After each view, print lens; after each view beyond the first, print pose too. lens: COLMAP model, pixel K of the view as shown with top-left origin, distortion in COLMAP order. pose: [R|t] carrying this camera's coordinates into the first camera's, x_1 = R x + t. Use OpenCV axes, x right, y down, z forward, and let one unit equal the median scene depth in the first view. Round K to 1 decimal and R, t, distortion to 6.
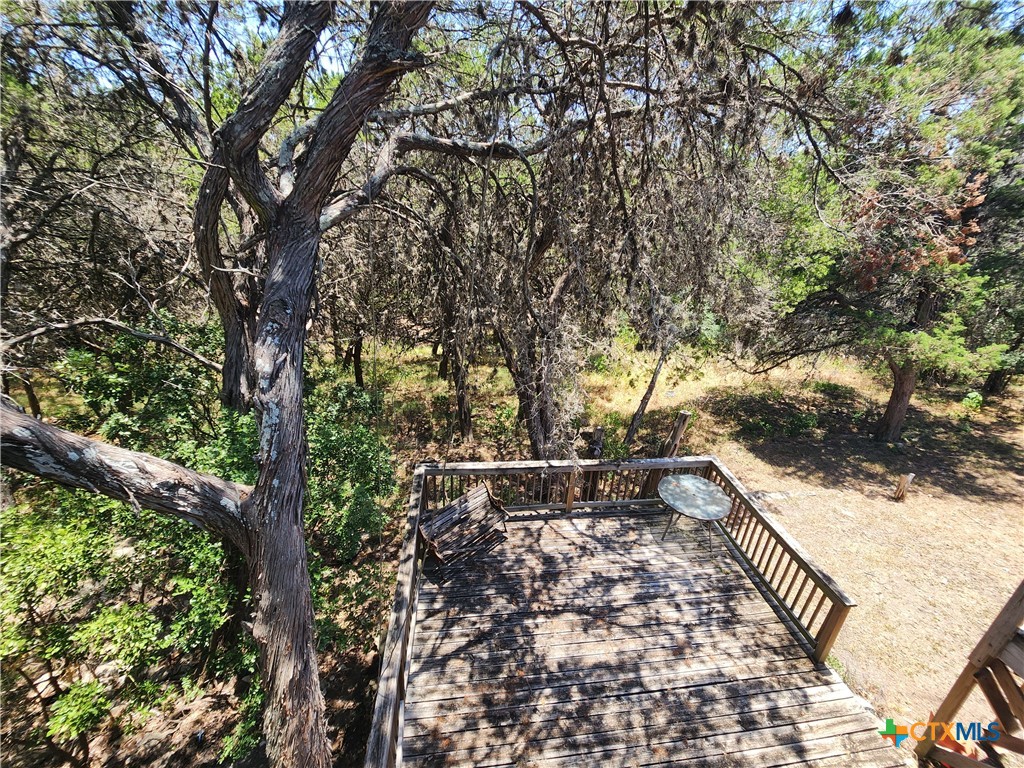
lens RADIAL K [[419.1, 0, 521.1], [0, 419.1, 382.3], [0, 0, 1]] dist [0.006251, -0.003516]
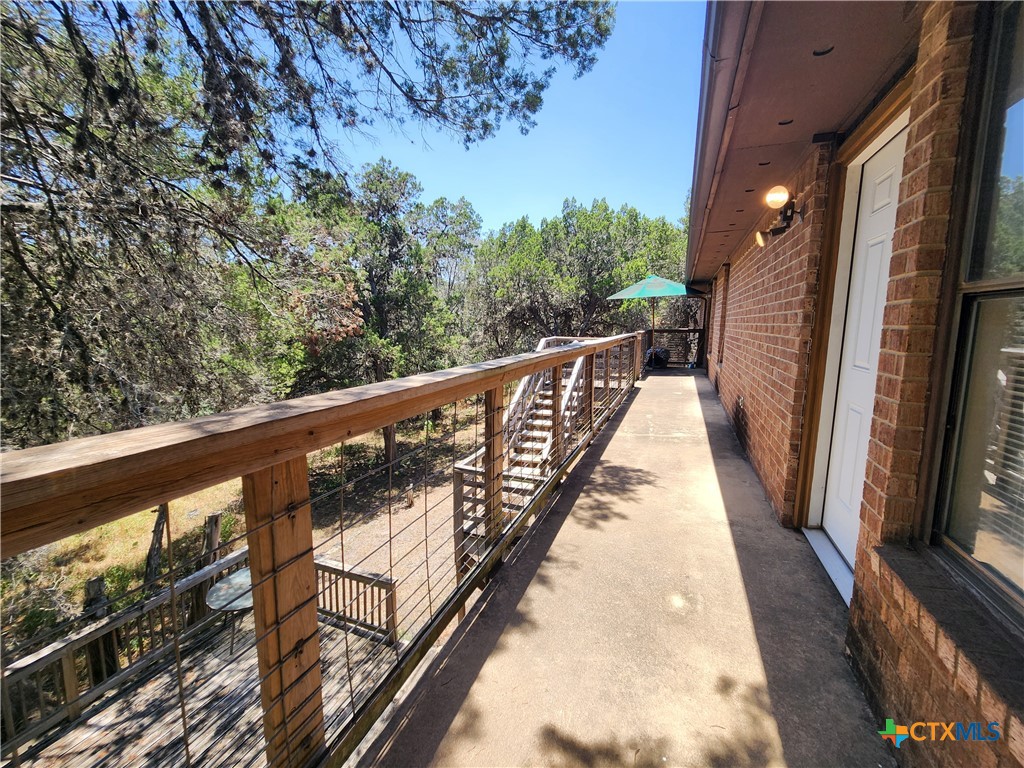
lens RADIAL K [[419.1, 0, 517.6], [0, 419.1, 377.8], [0, 0, 1]] dist [0.006251, -0.003516]
pose [[0.482190, -0.162875, 0.860793, -0.041228], [0.357343, 0.933677, -0.023507, 0.063131], [-0.799874, 0.318933, 0.508412, -0.120799]]
